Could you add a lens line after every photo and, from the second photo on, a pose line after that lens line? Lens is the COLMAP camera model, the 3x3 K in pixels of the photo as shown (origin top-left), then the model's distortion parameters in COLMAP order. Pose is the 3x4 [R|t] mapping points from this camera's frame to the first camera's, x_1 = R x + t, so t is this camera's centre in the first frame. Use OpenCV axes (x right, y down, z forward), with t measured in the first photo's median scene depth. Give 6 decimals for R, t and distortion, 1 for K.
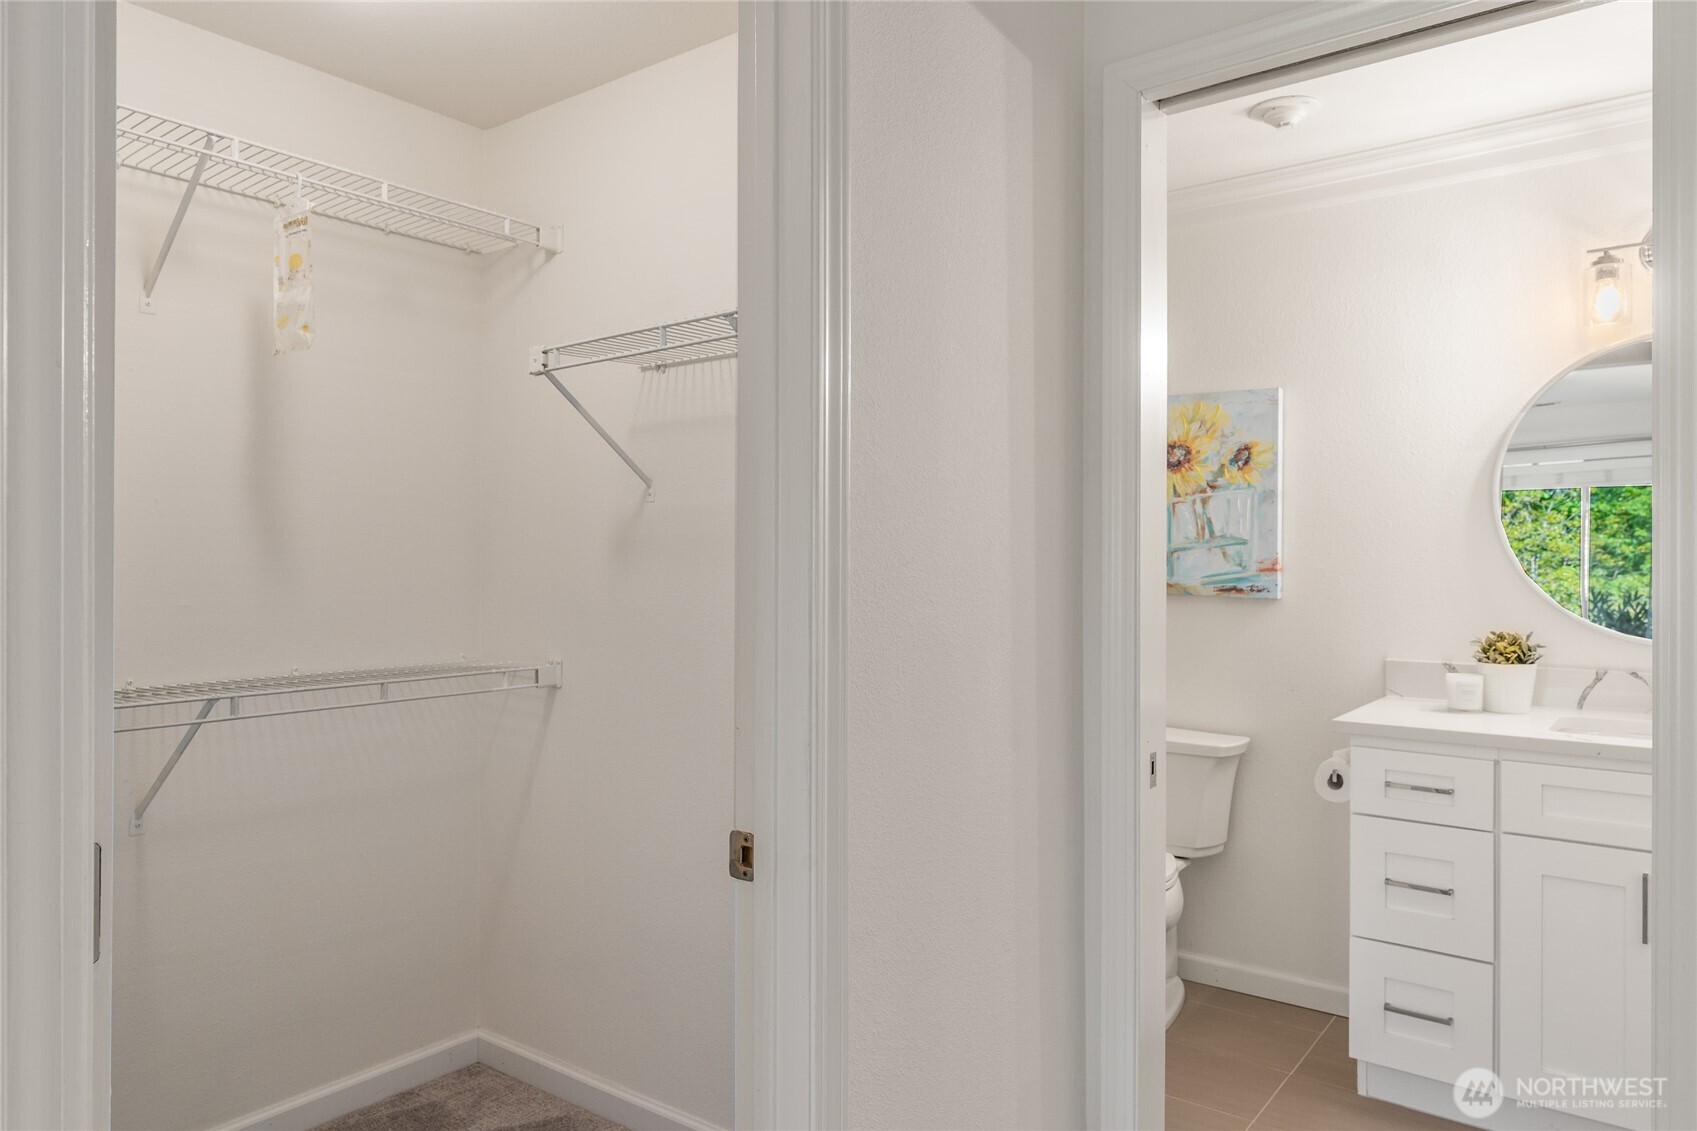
lens RADIAL K [[1105.8, 0, 847.9], [0, 1105.8, 561.2], [0, 0, 1]] dist [0.001695, 0.000890]
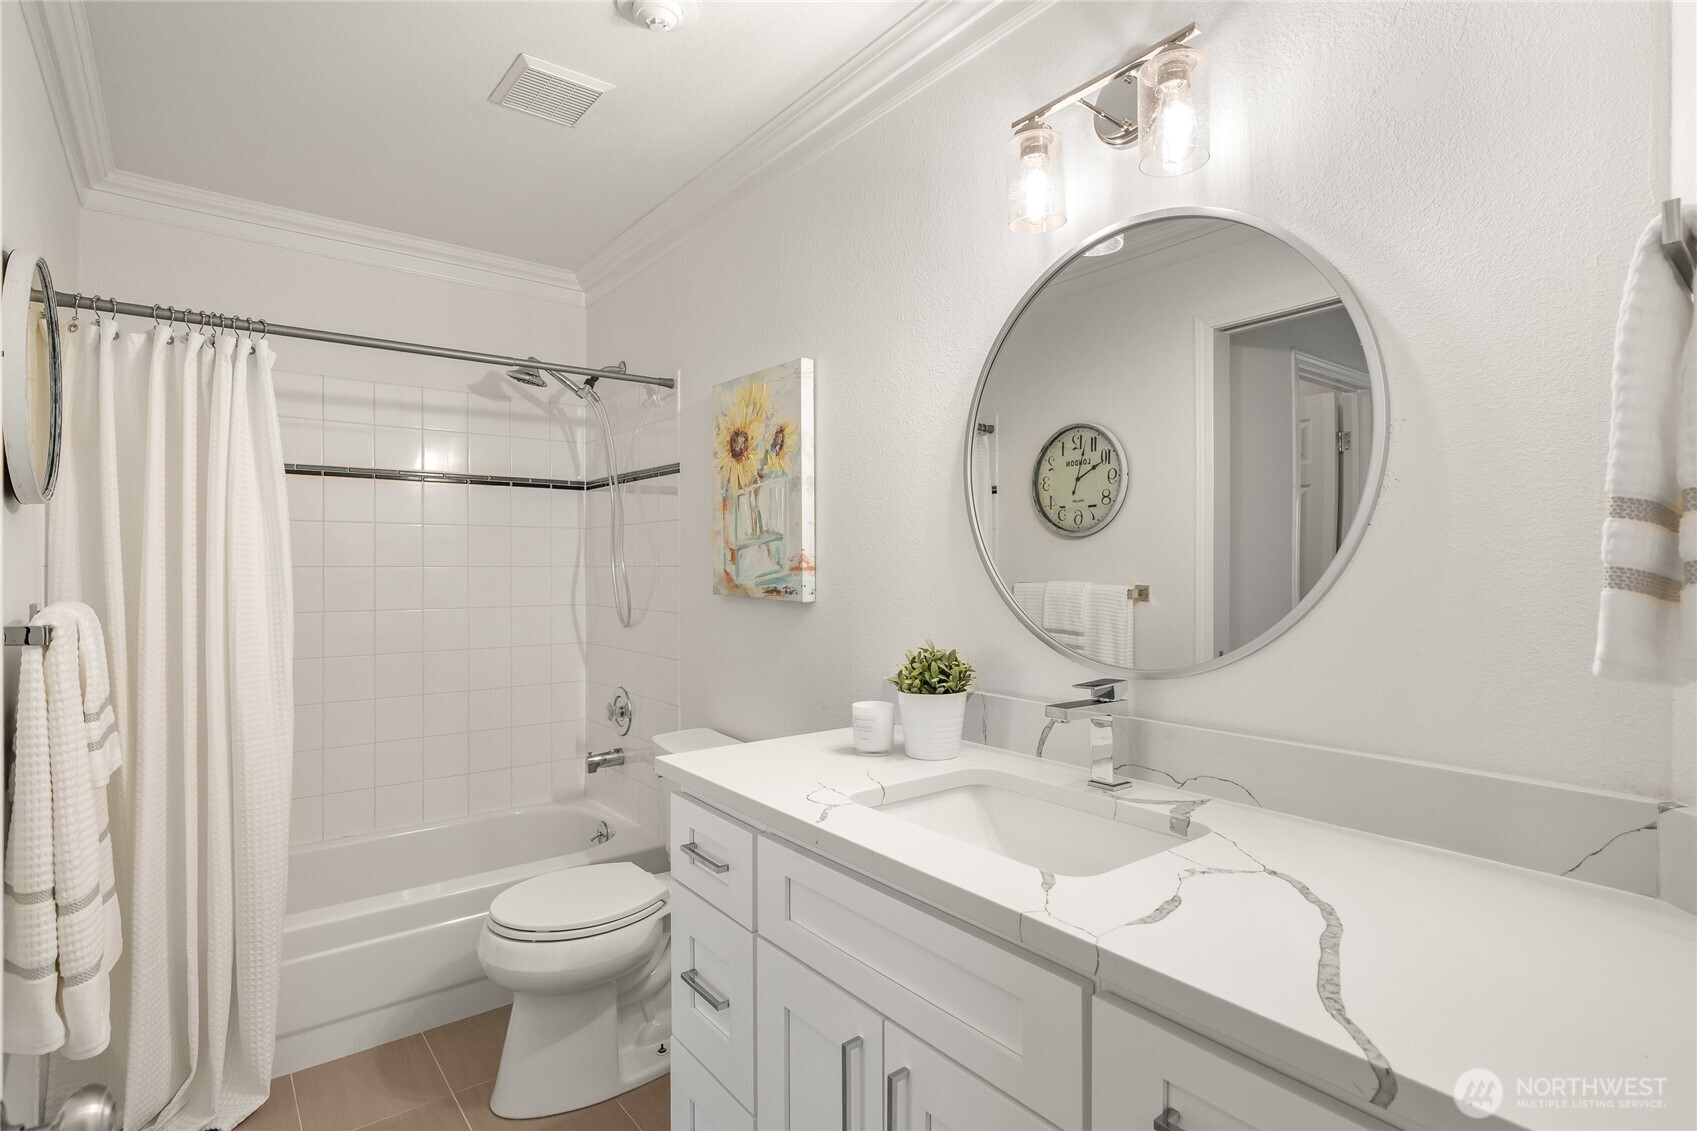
lens RADIAL K [[837.3, 0, 845.5], [0, 837.3, 567.6], [0, 0, 1]] dist [-0.003224, 0.000282]
pose [[0.965444, -0.004492, -0.260571, 0.580739], [0.004925, 0.999987, 0.001011, 0.006499], [0.260563, -0.002259, 0.965454, 0.369115]]
